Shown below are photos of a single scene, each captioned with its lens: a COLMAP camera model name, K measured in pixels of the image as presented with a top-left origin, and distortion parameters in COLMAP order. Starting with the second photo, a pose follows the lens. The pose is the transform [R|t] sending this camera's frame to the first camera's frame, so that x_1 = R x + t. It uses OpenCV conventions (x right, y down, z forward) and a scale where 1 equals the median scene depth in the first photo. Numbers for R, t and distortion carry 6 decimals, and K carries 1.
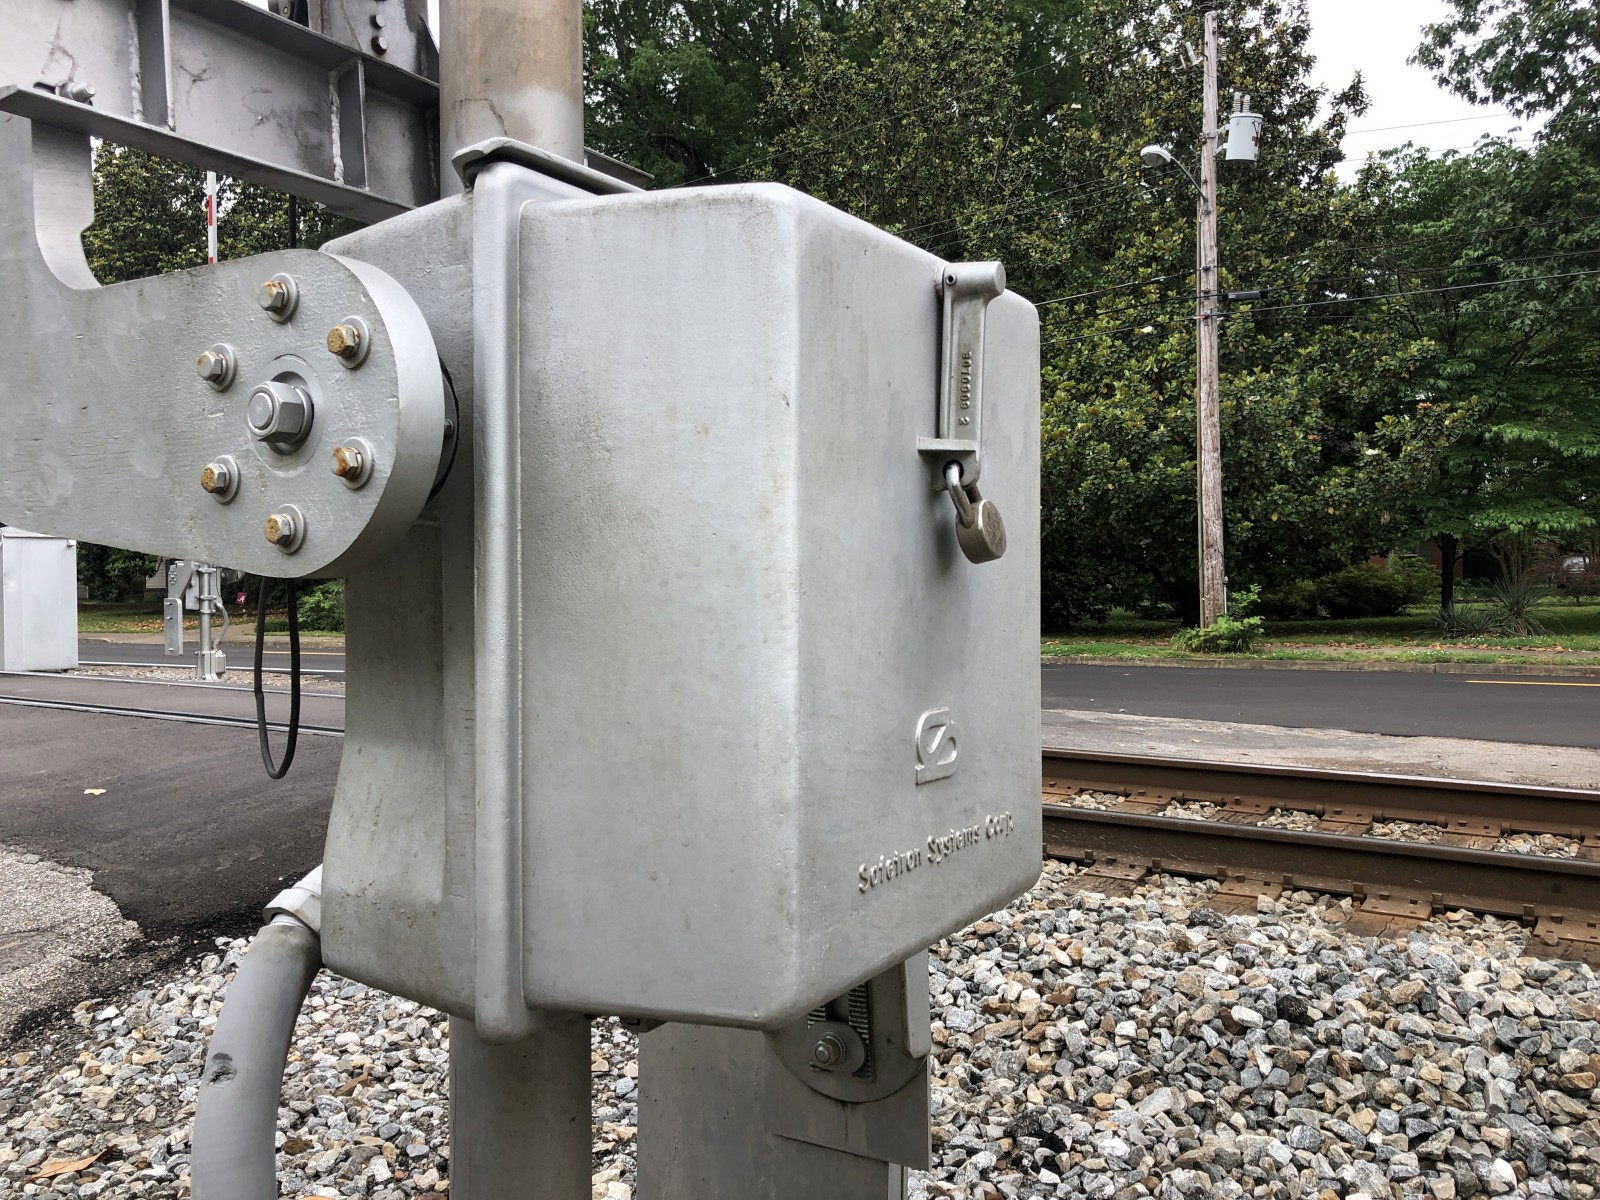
lens RADIAL K [[1309.2, 0, 807.9], [0, 1309.2, 579.6], [0, 0, 1]] dist [0.033831, -0.031482]
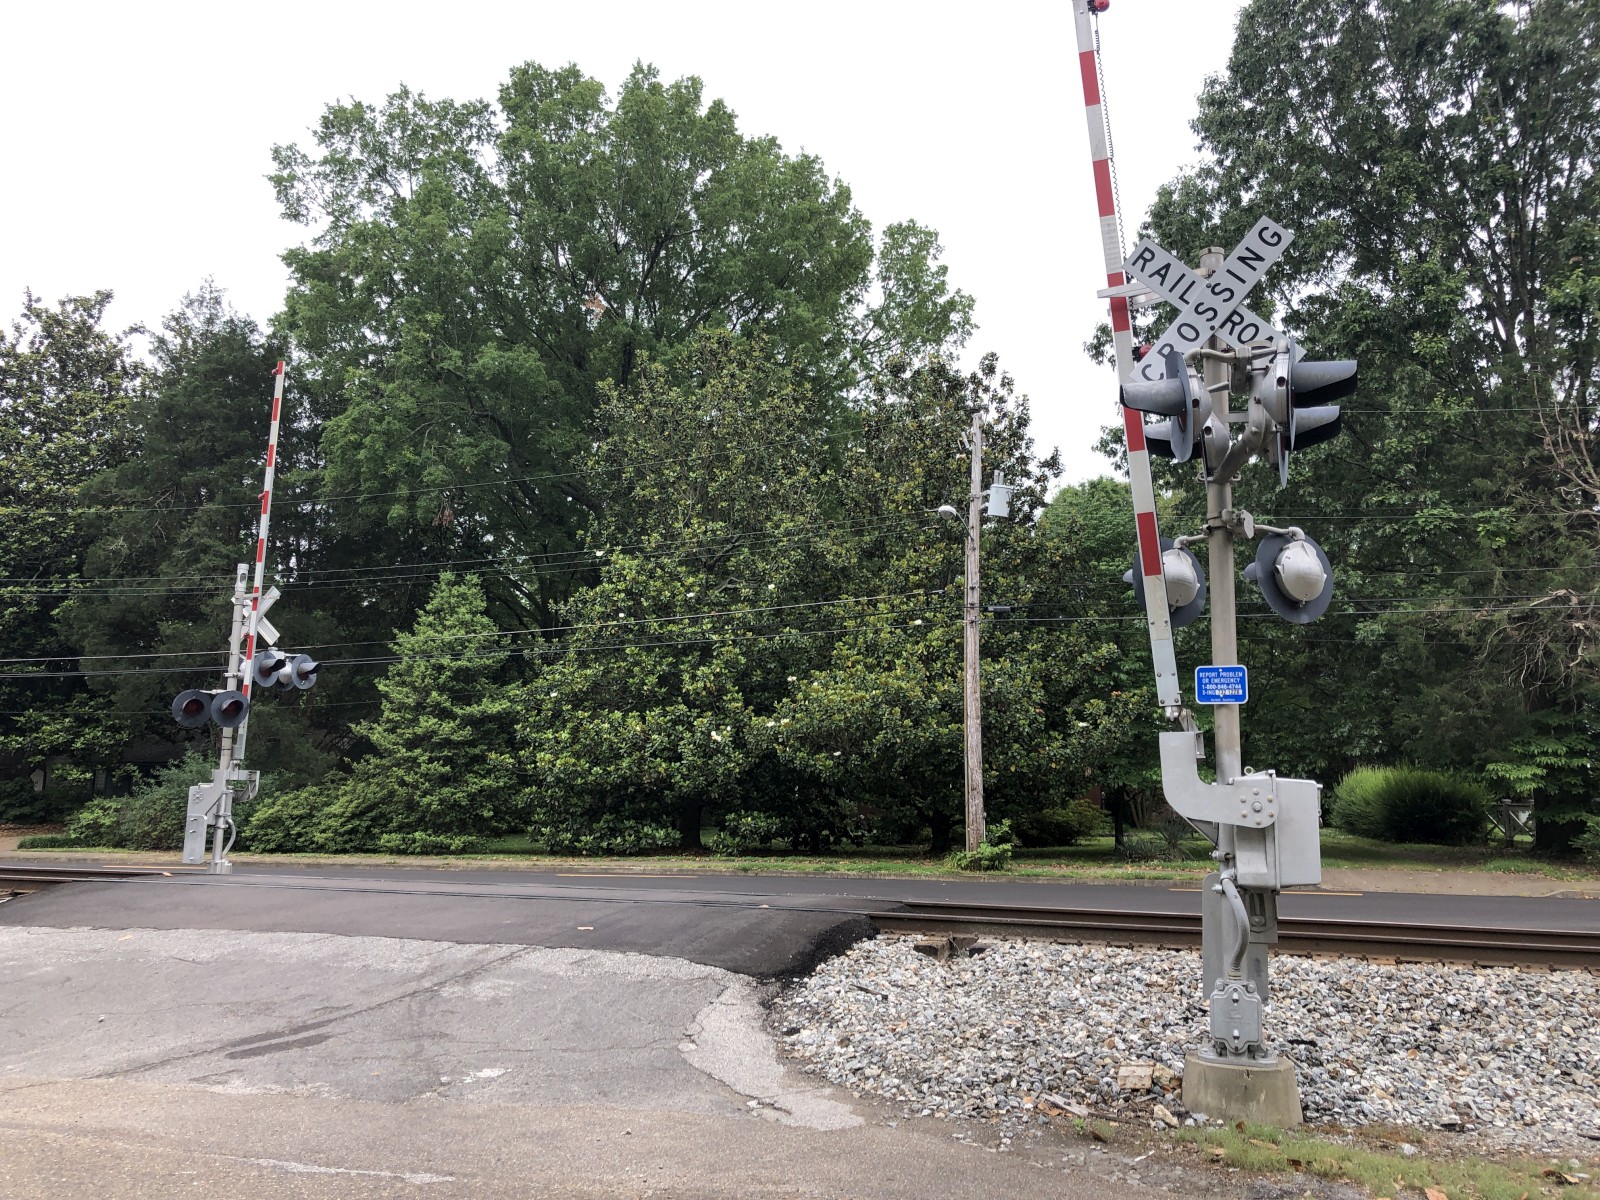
lens RADIAL K [[1309.2, 0, 801.7], [0, 1309.2, 572.4], [0, 0, 1]] dist [0.033831, -0.031482]
pose [[0.963280, 0.068899, 0.259509, -0.216973], [-0.022376, 0.983753, -0.178127, -0.000947], [-0.267566, 0.165780, 0.949171, -0.251559]]
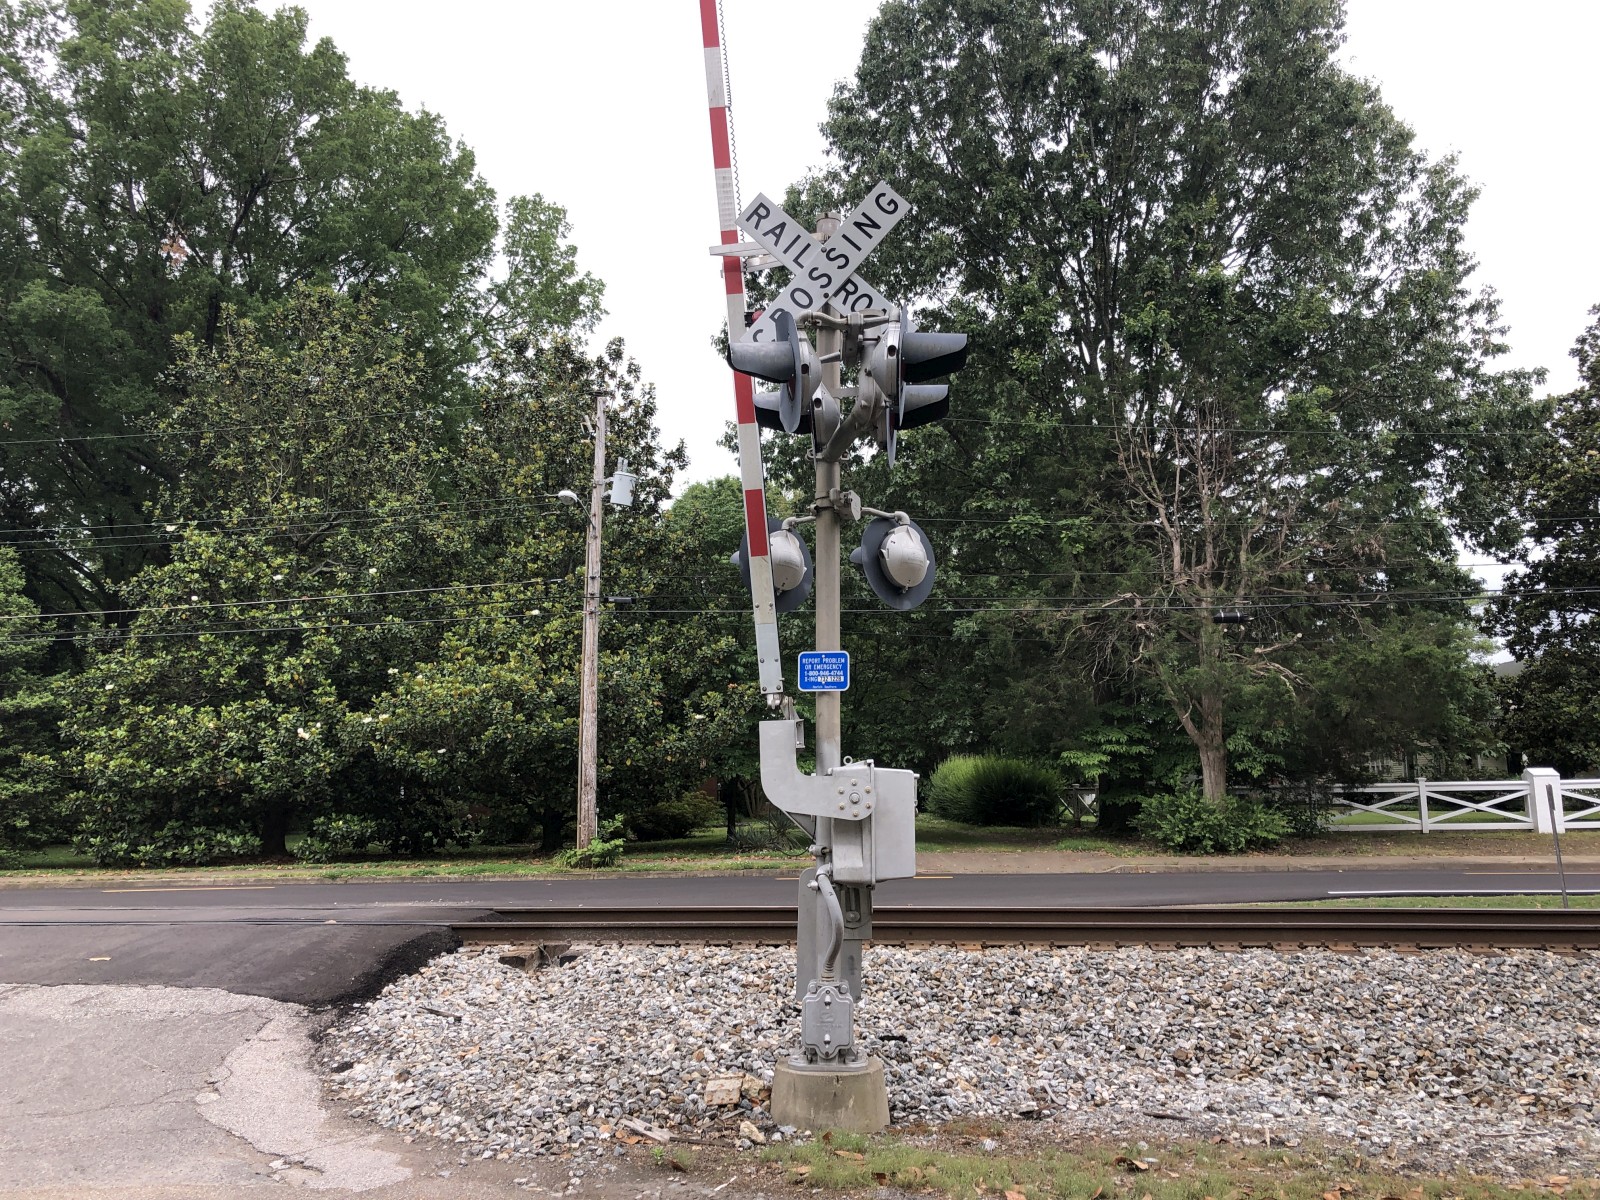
lens RADIAL K [[1309.2, 0, 805.7], [0, 1309.2, 592.8], [0, 0, 1]] dist [0.033831, -0.031482]
pose [[0.849511, 0.085216, 0.520642, -0.194277], [0.000357, 0.986776, -0.162092, -0.002283], [-0.527570, 0.137885, 0.838247, -0.221954]]
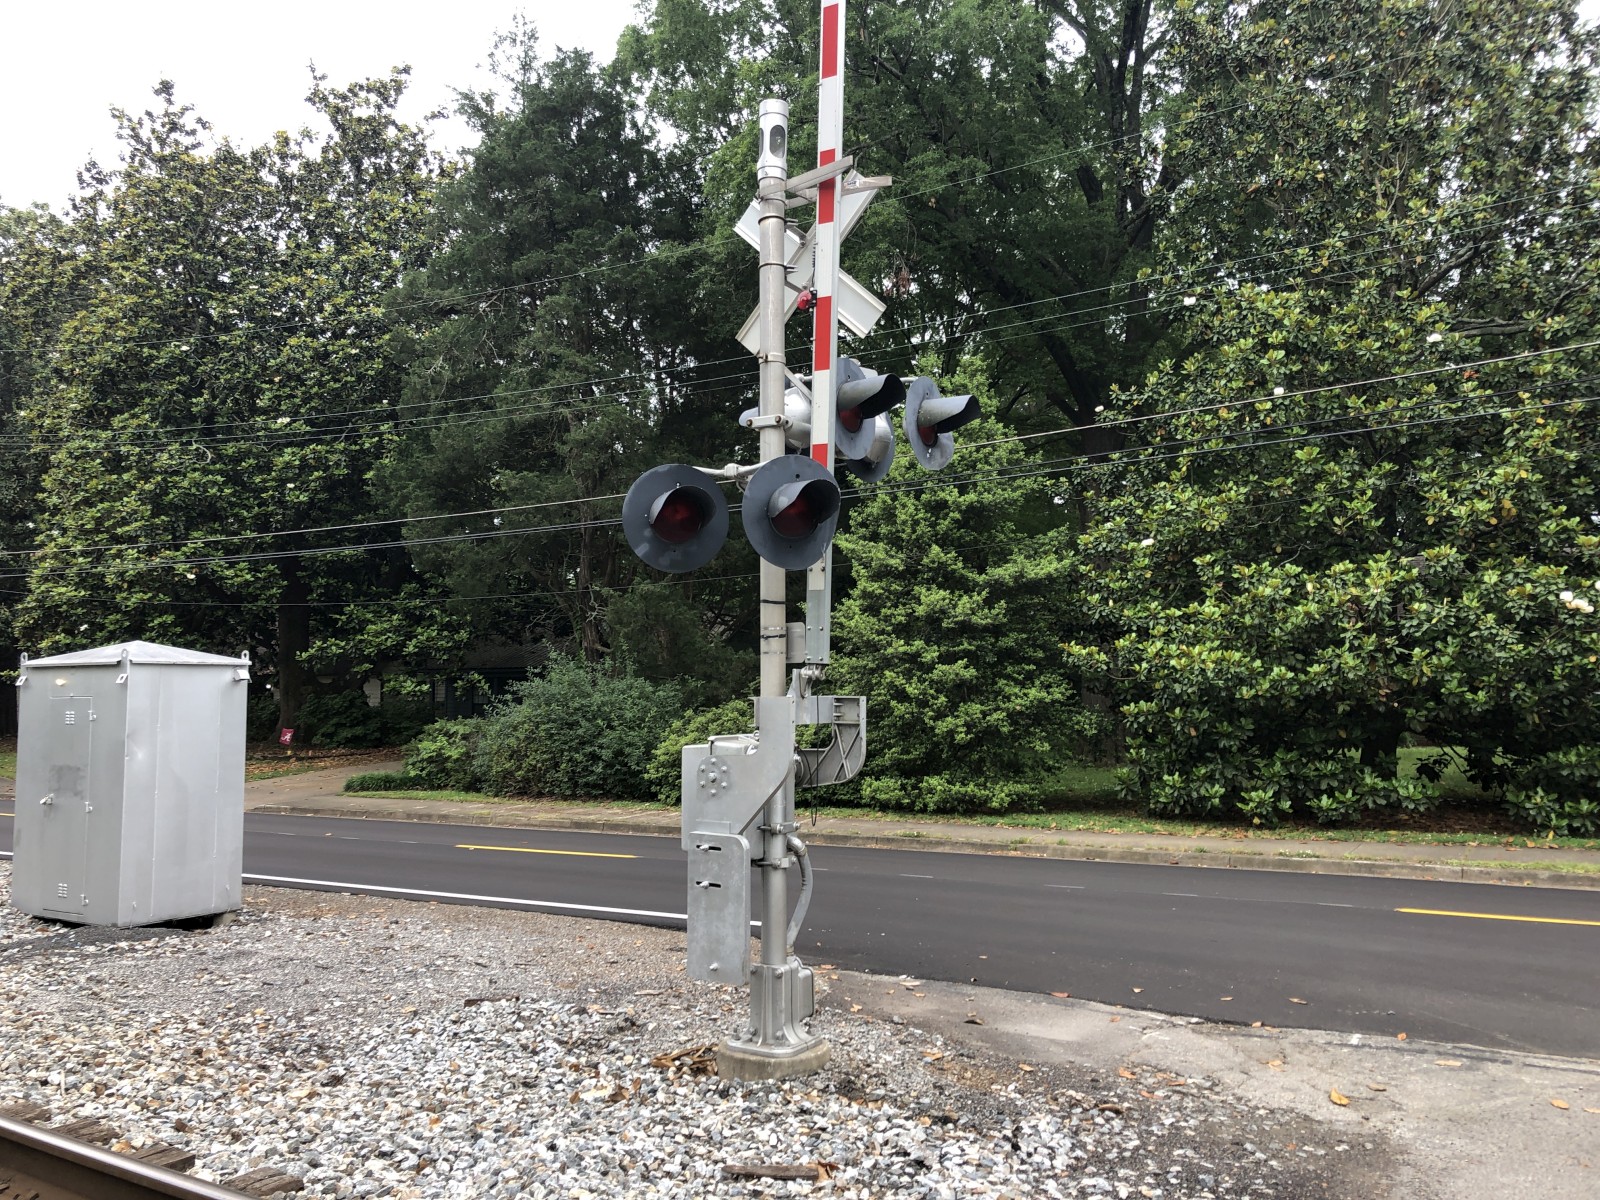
lens RADIAL K [[1293.6, 0, 808.8], [0, 1293.6, 583.3], [0, 0, 1]] dist [0.010745, -0.015353]
pose [[0.997930, 0.012373, 0.063109, -0.374670], [-0.006729, 0.996021, -0.088870, -0.020396], [-0.063957, 0.088261, 0.994042, 0.471018]]
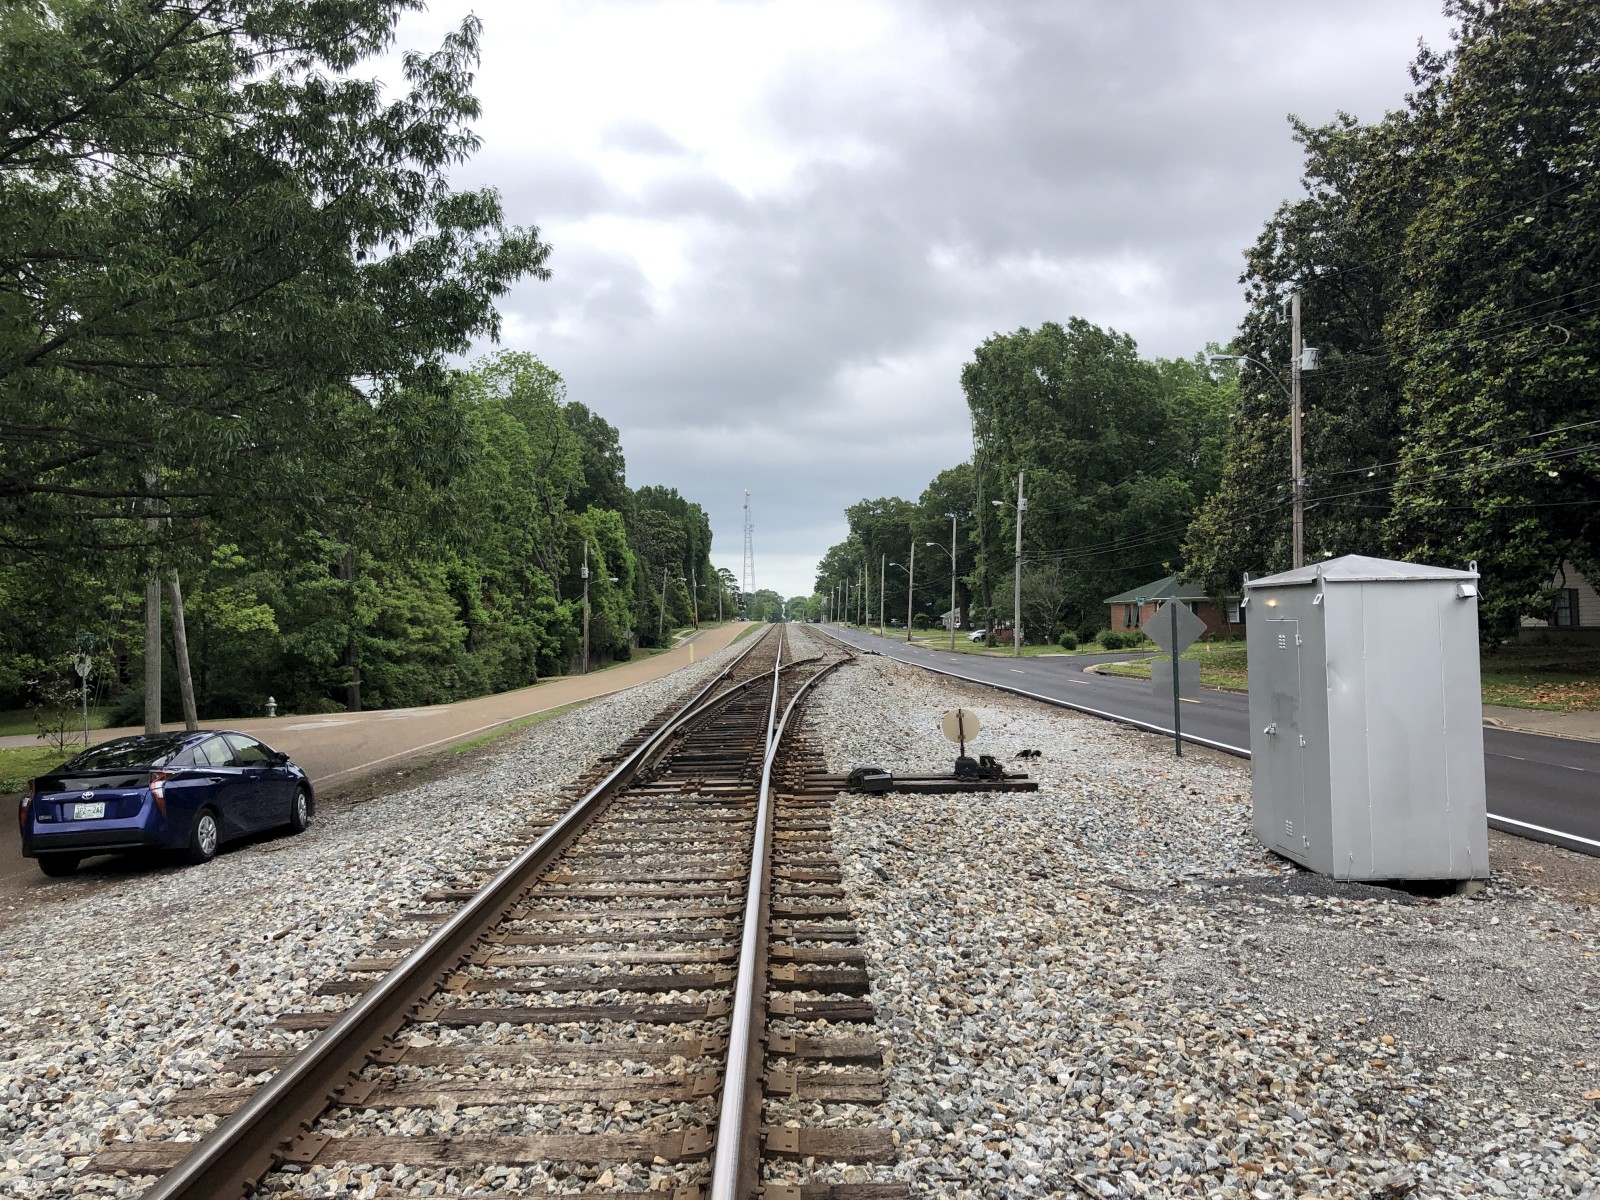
lens RADIAL K [[1309.2, 0, 812.1], [0, 1309.2, 567.3], [0, 0, 1]] dist [0.033831, -0.031482]
pose [[0.588043, -0.029647, -0.808286, -0.345600], [0.008156, 0.999495, -0.030727, -0.025044], [0.808789, 0.011476, 0.587987, 0.588718]]
